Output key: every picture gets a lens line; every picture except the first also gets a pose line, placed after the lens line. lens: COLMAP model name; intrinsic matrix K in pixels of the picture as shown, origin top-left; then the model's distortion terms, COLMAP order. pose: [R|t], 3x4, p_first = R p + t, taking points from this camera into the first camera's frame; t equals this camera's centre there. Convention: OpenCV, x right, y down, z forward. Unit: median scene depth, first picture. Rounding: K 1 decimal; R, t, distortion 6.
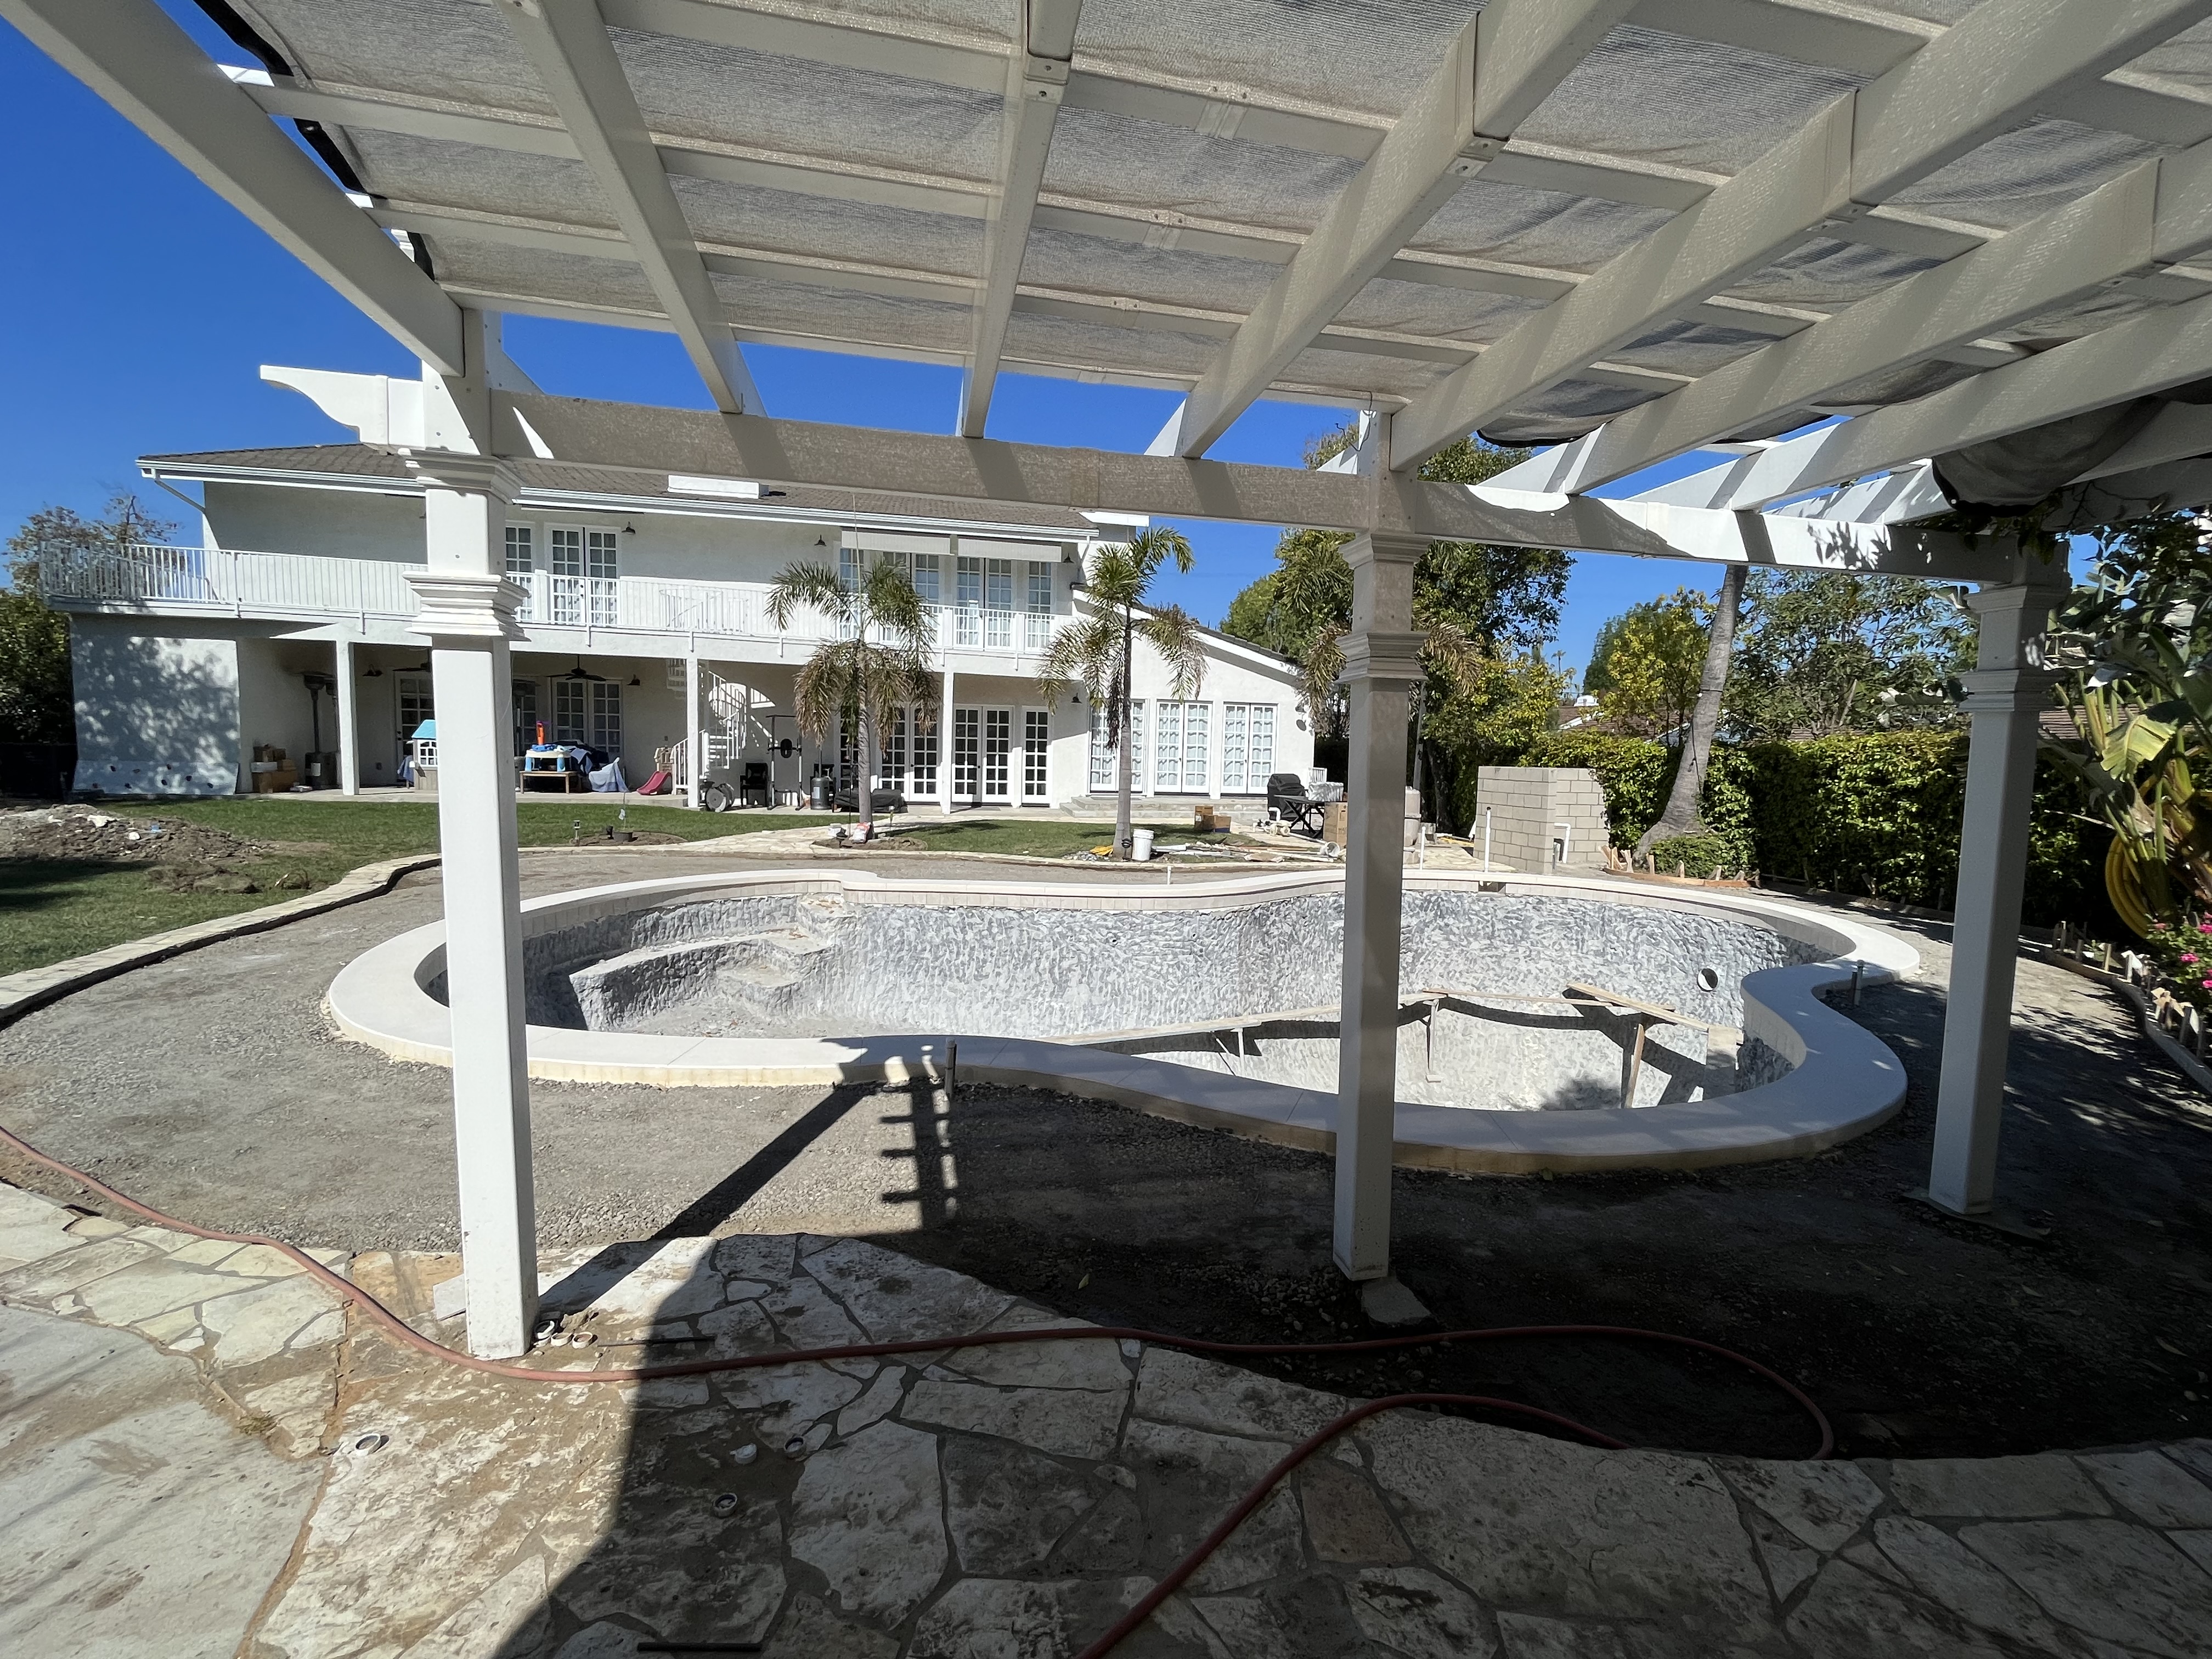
lens RADIAL K [[933.5, 0, 1117.1], [0, 933.5, 825.0], [0, 0, 1]] dist [-0.002232, -0.000232]
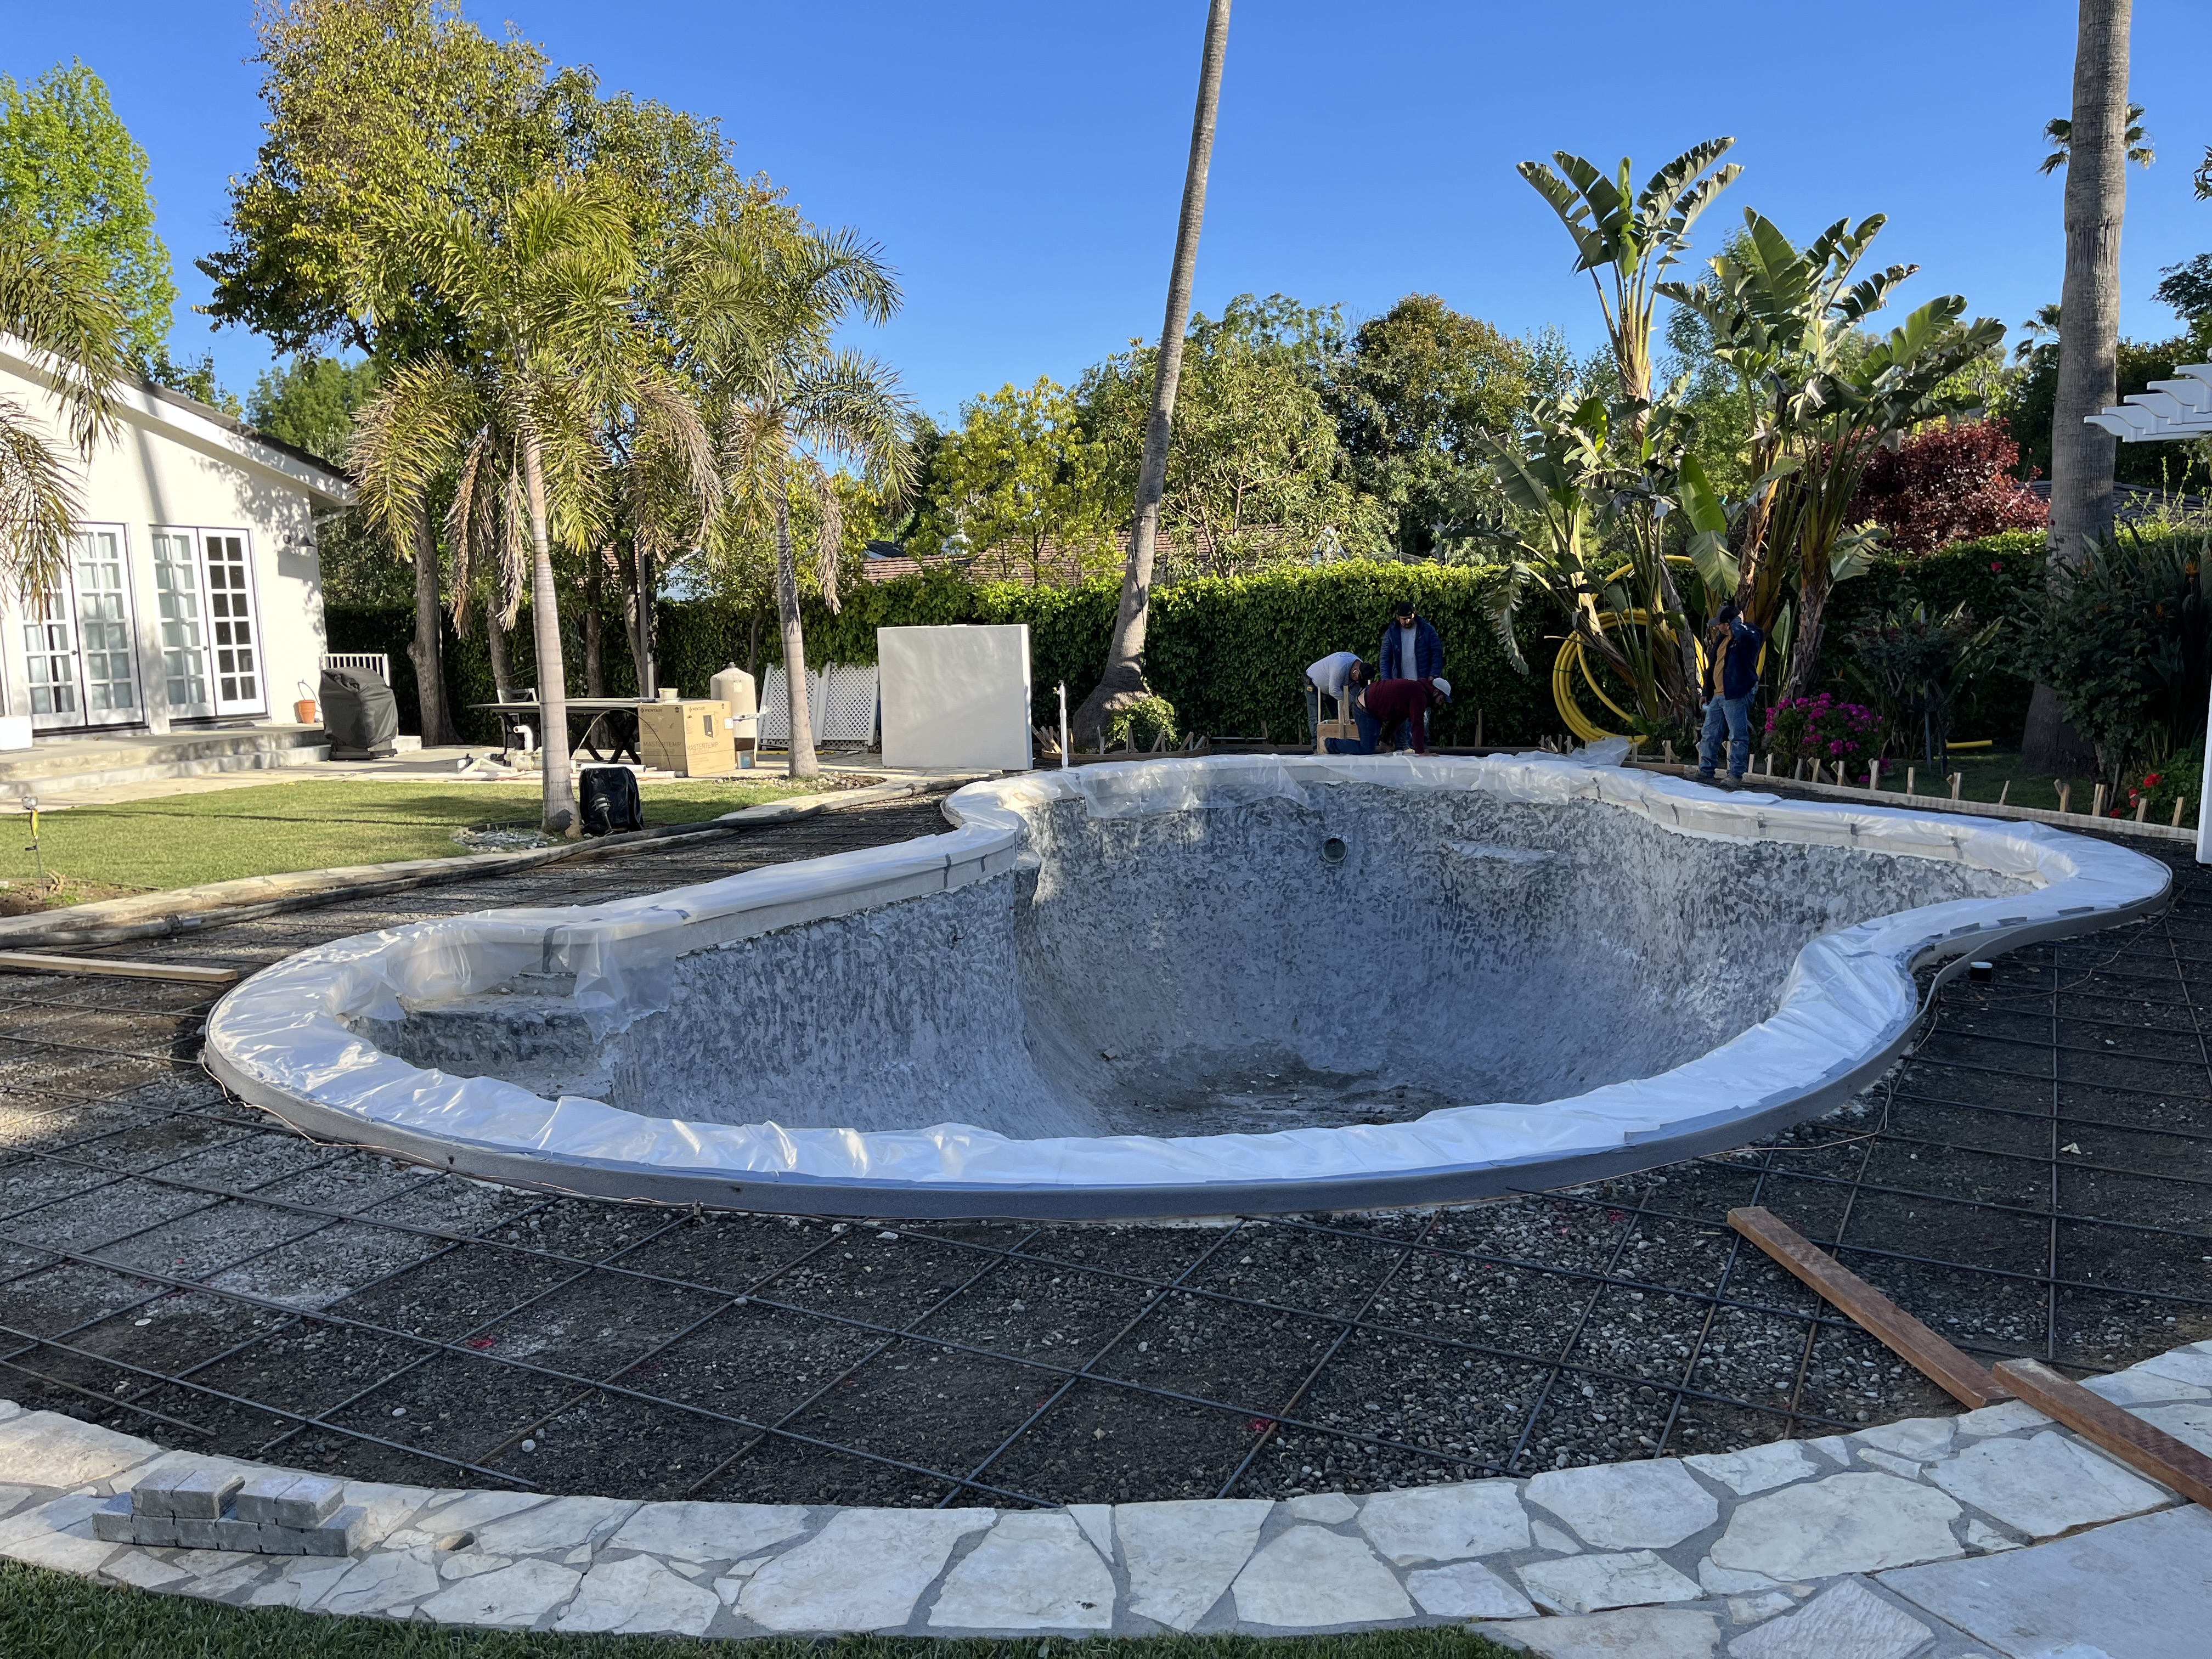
lens RADIAL K [[1656.3, 0, 1089.6], [0, 1656.3, 837.4], [0, 0, 1]] dist [0.081372, -0.111261]
pose [[0.547128, -0.152342, 0.823069, -0.826143], [0.106496, 0.987977, 0.112073, -0.050441], [-0.830247, 0.026335, 0.556774, 0.331613]]
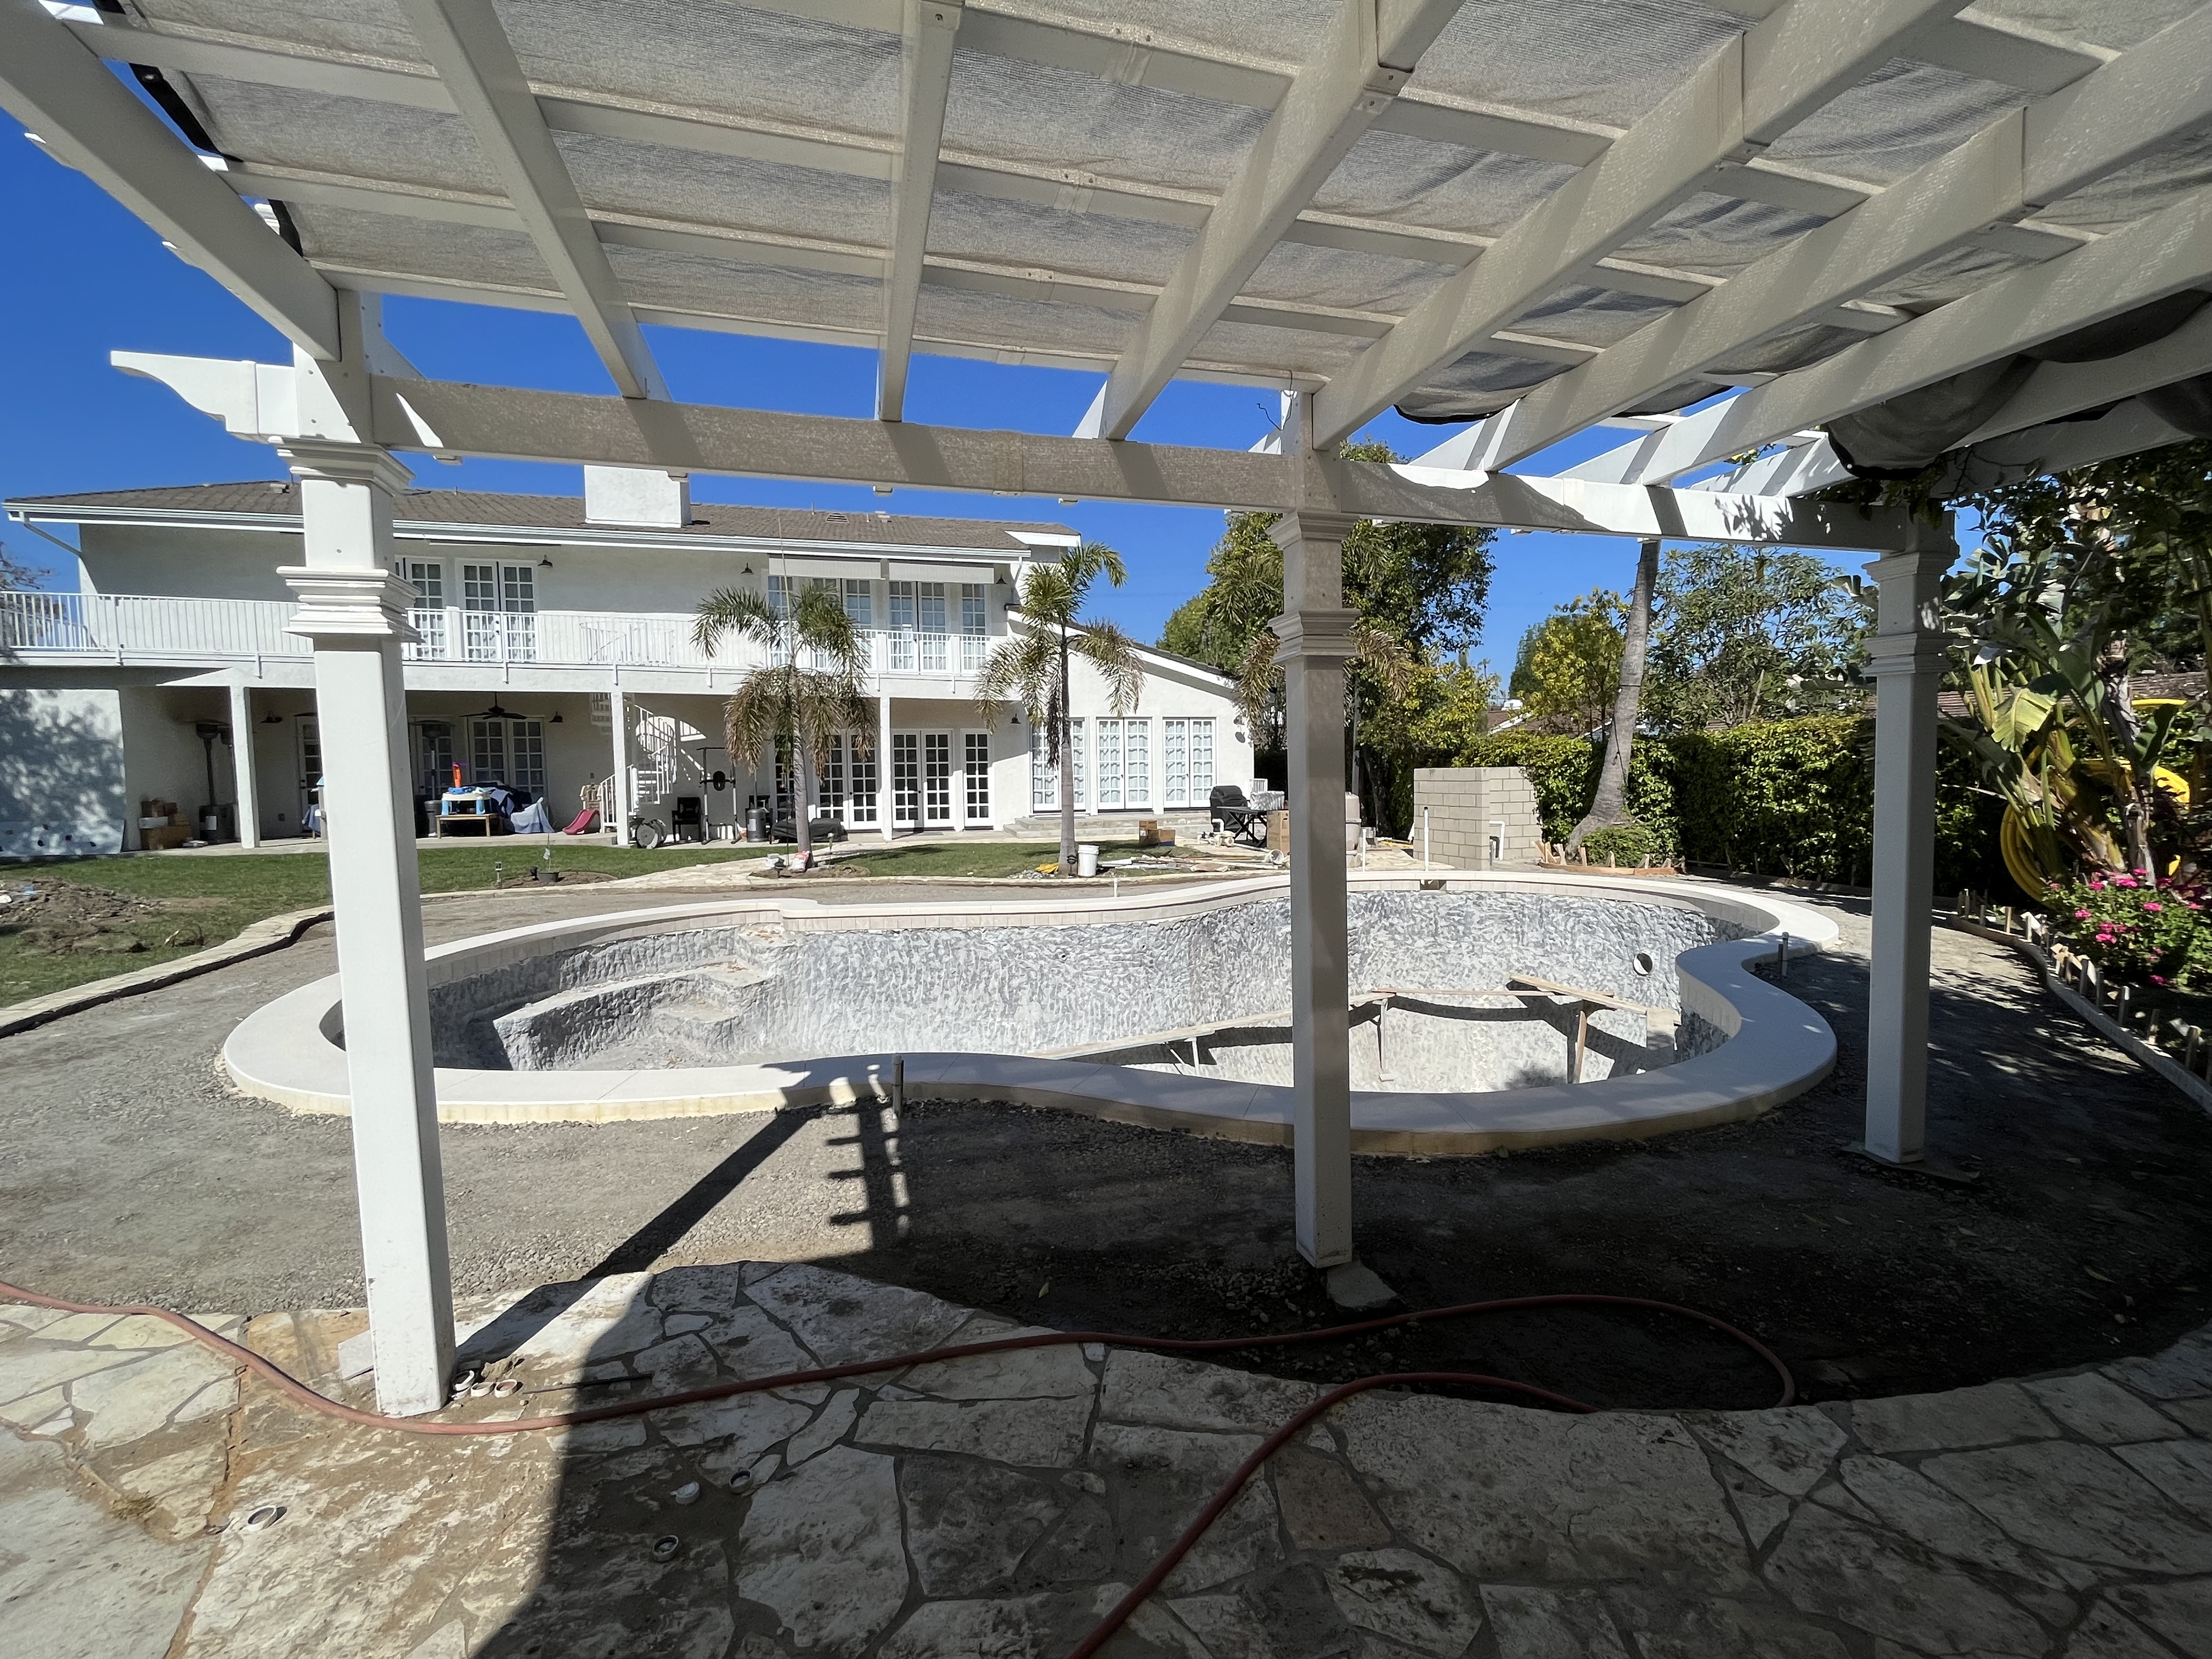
lens RADIAL K [[933.1, 0, 1118.0], [0, 933.1, 826.2], [0, 0, 1]] dist [-0.002637, -0.000077]
pose [[0.997210, -0.044116, 0.060218, 0.001202], [0.045443, 0.998749, -0.020858, 0.009514], [-0.059223, 0.023537, 0.997967, 0.005469]]
